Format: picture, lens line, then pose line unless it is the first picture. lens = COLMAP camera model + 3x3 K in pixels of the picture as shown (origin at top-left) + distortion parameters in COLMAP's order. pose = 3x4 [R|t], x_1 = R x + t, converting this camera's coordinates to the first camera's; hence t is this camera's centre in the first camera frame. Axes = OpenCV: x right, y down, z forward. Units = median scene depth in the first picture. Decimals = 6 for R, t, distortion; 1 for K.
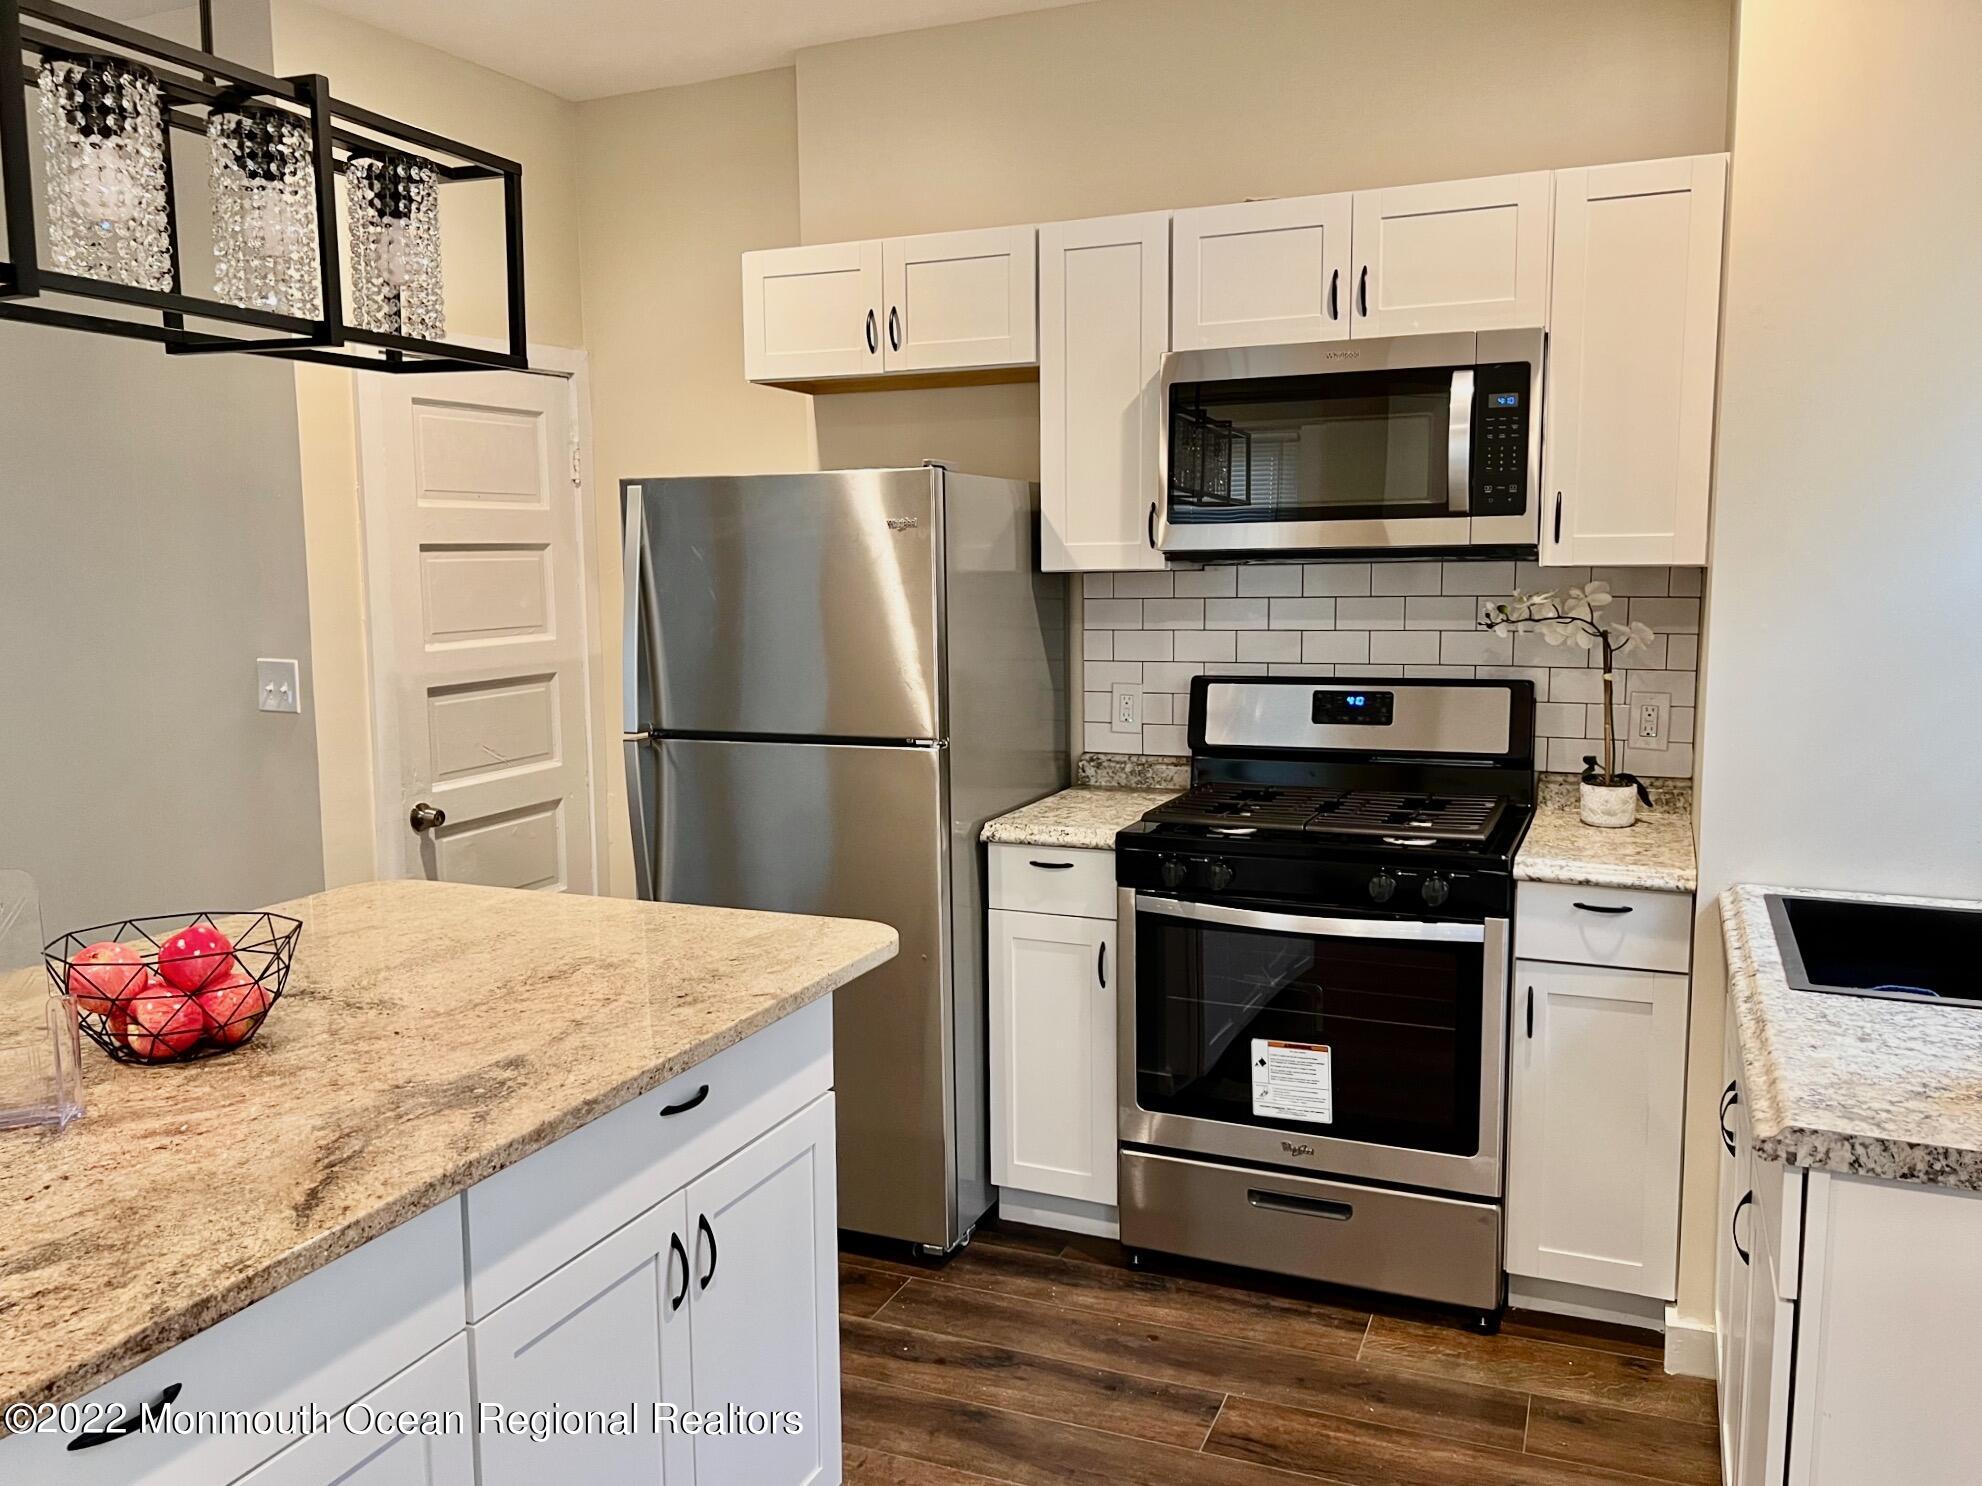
lens RADIAL K [[1532.4, 0, 994.5], [0, 1532.4, 740.7], [0, 0, 1]] dist [0.007619, -0.002353]
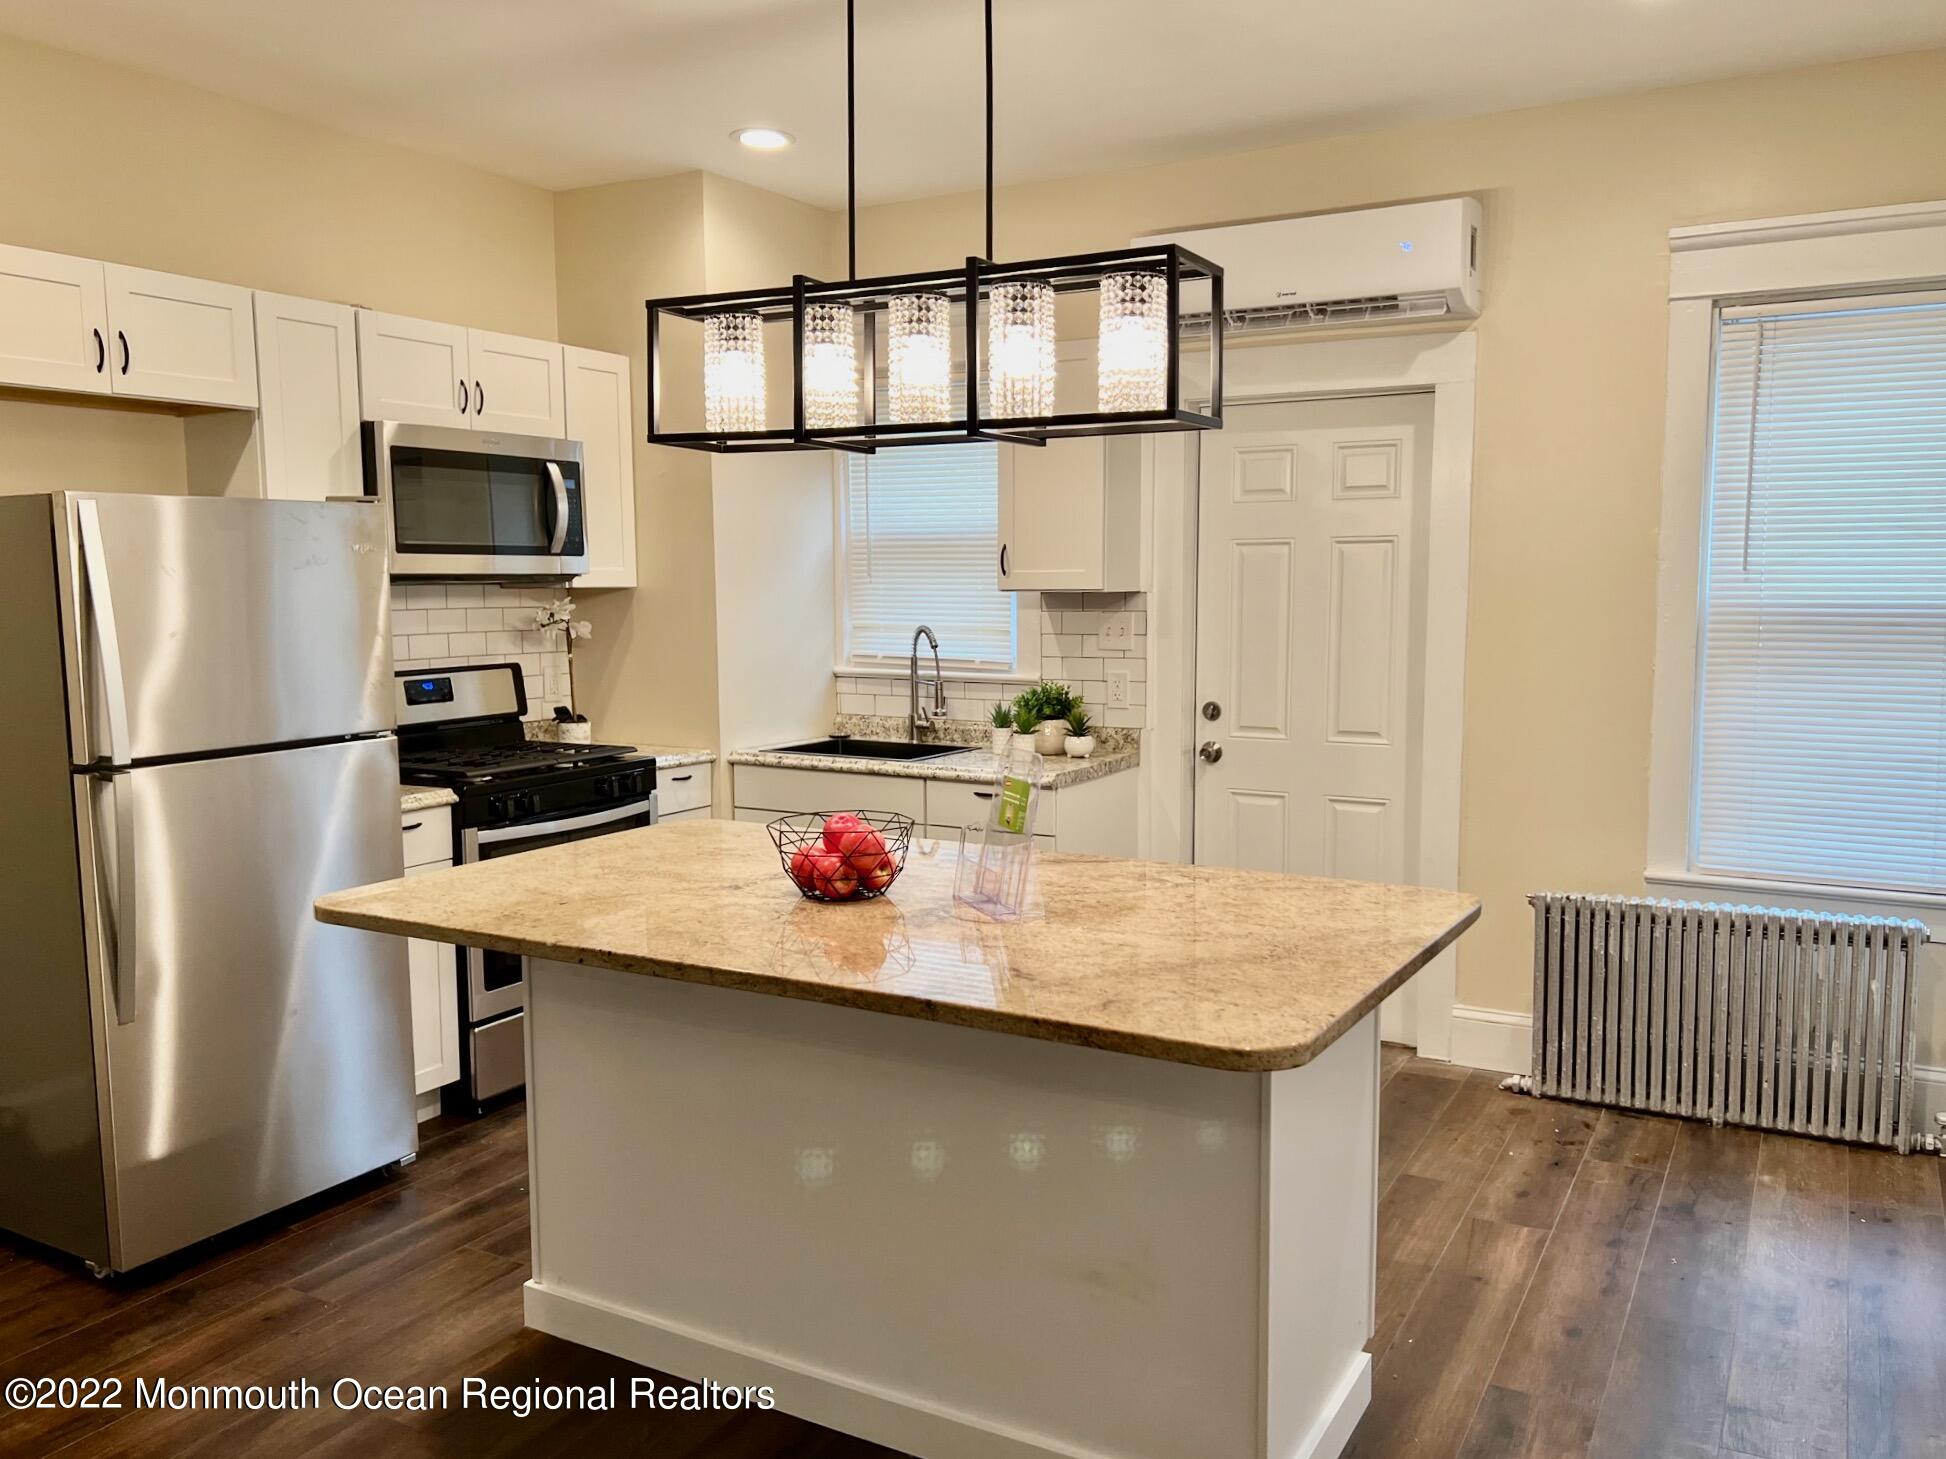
lens RADIAL K [[1504.6, 0, 976.3], [0, 1504.6, 728.3], [0, 0, 1]] dist [0.007619, -0.002353]
pose [[0.118662, -0.086808, 0.989133, -1.077545], [0.118785, 0.990258, 0.072657, -0.029302], [-0.985804, 0.108873, 0.127818, 0.364590]]
